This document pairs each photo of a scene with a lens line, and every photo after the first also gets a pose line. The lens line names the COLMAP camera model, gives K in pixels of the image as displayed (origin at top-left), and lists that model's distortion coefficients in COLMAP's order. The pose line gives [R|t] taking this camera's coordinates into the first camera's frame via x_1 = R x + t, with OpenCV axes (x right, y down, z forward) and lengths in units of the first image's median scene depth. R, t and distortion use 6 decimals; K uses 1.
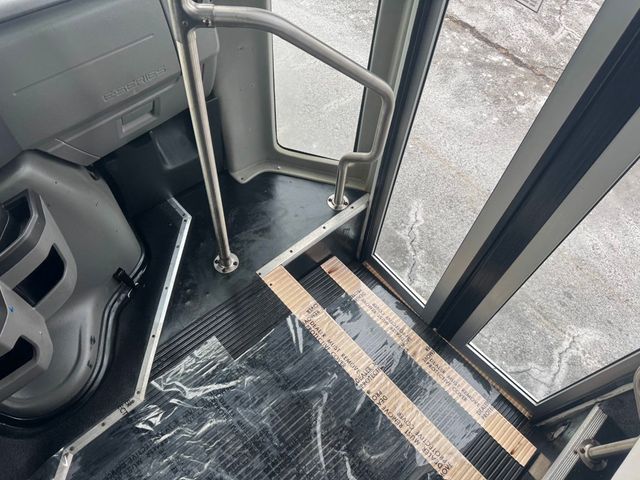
lens RADIAL K [[451.8, 0, 326.6], [0, 451.8, 241.4], [0, 0, 1]] dist [0.047937, -0.059477]
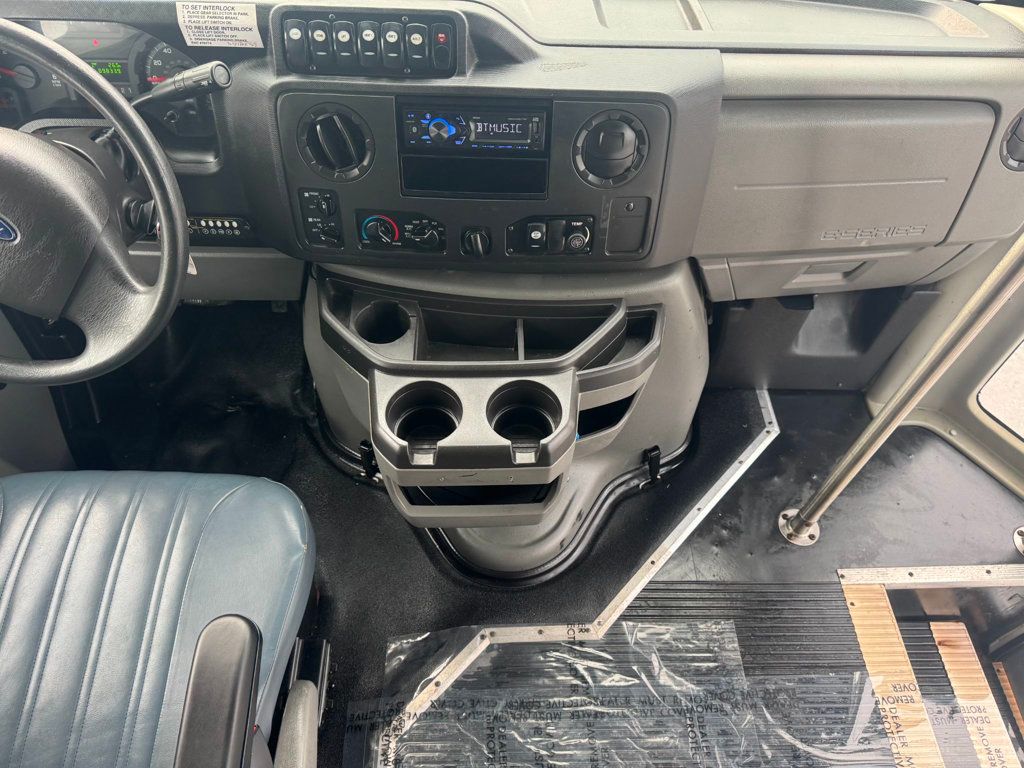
lens RADIAL K [[722.9, 0, 510.7], [0, 722.9, 385.0], [0, 0, 1]] dist [0.047937, -0.059477]
pose [[0.756841, 0.486766, -0.436178, -0.205233], [-0.526745, 0.849348, 0.033865, 0.063049], [0.386951, 0.204125, 0.899223, -0.078552]]
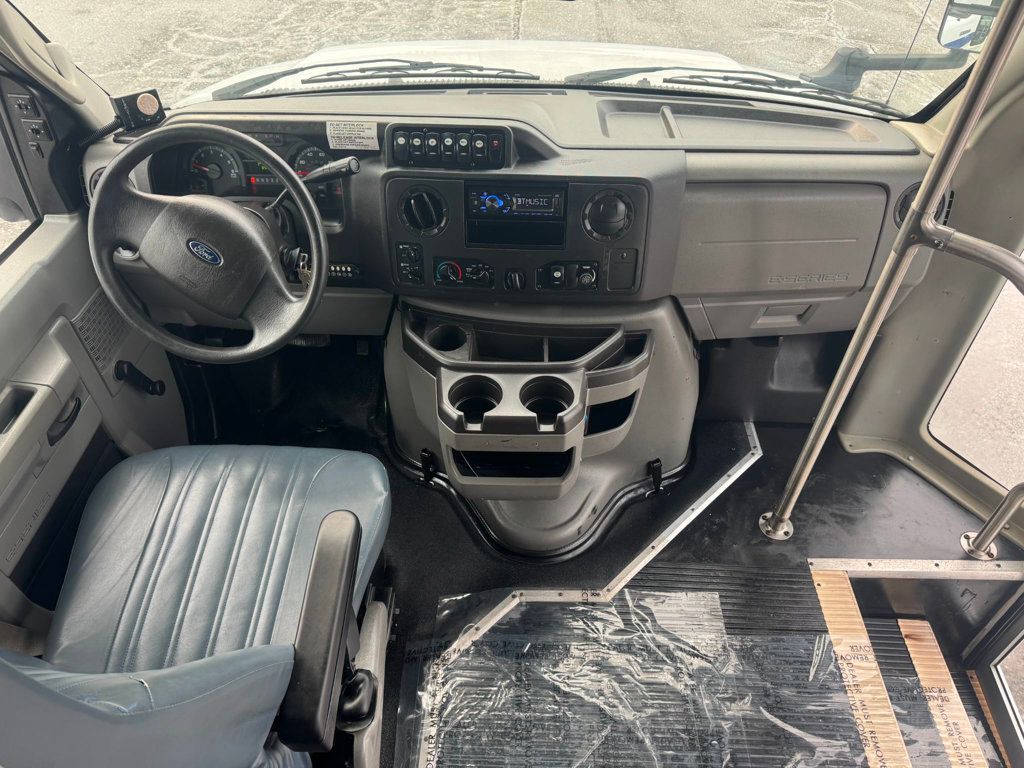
lens RADIAL K [[722.9, 0, 507.7], [0, 722.9, 386.3], [0, 0, 1]] dist [0.047937, -0.059477]
pose [[0.715886, 0.425571, -0.553531, 0.029881], [-0.545260, 0.835934, -0.062498, 0.192806], [0.436118, 0.346560, 0.830480, -0.294994]]
